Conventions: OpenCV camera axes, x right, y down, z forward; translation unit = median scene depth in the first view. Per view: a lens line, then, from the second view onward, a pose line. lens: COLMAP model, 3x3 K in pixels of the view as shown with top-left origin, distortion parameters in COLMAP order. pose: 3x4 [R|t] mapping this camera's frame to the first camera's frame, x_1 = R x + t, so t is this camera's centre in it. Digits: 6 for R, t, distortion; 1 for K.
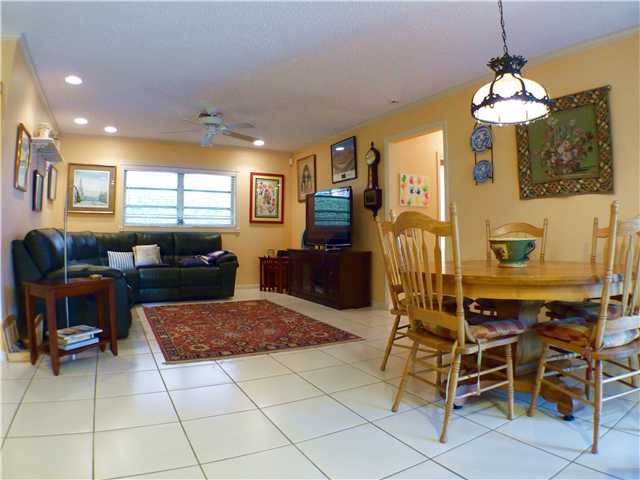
lens RADIAL K [[397.1, 0, 320.0], [0, 397.1, 240.0], [0, 0, 1]] dist [-0.212276, 0.043917]
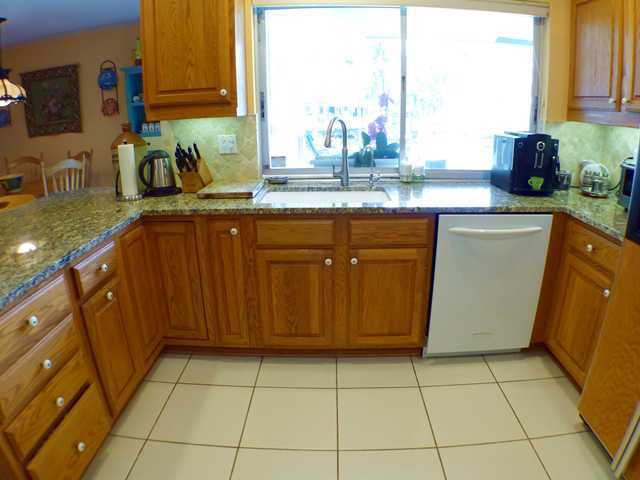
lens RADIAL K [[406.8, 0, 323.2], [0, 406.8, 237.8], [0, 0, 1]] dist [-0.209676, 0.042741]
pose [[0.517112, -0.268825, 0.812606, -0.048676], [0.022472, 0.953334, 0.301081, -0.069375], [-0.855623, -0.137432, 0.499021, -0.405832]]
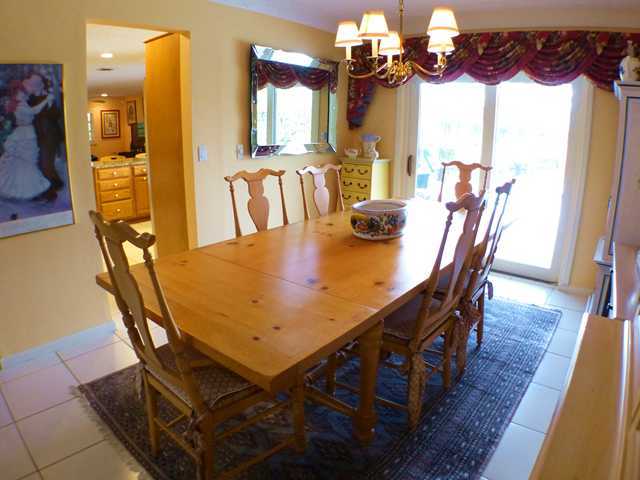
lens RADIAL K [[406.8, 0, 323.2], [0, 406.8, 237.8], [0, 0, 1]] dist [-0.209676, 0.042741]
pose [[0.930655, -0.088848, 0.354948, 0.141389], [-0.006456, 0.965932, 0.258714, -0.063715], [-0.365842, -0.243065, 0.898376, -1.230446]]
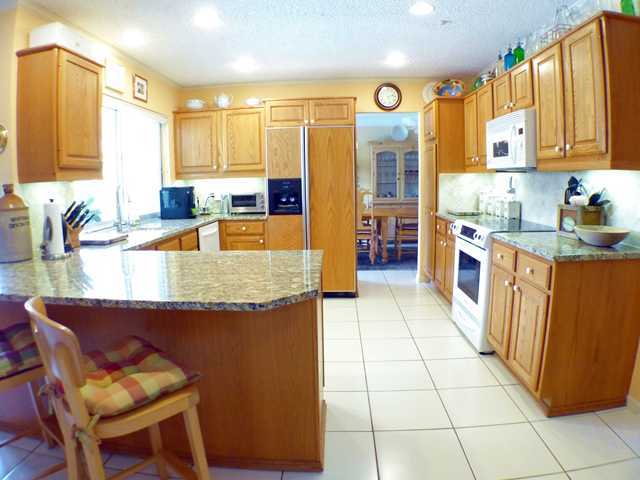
lens RADIAL K [[406.8, 0, 323.2], [0, 406.8, 237.8], [0, 0, 1]] dist [-0.209676, 0.042741]
pose [[-0.850199, -0.062022, 0.522796, -0.230069], [0.019511, 0.988642, 0.149018, -0.062182], [-0.526101, 0.136895, -0.839332, 0.117550]]
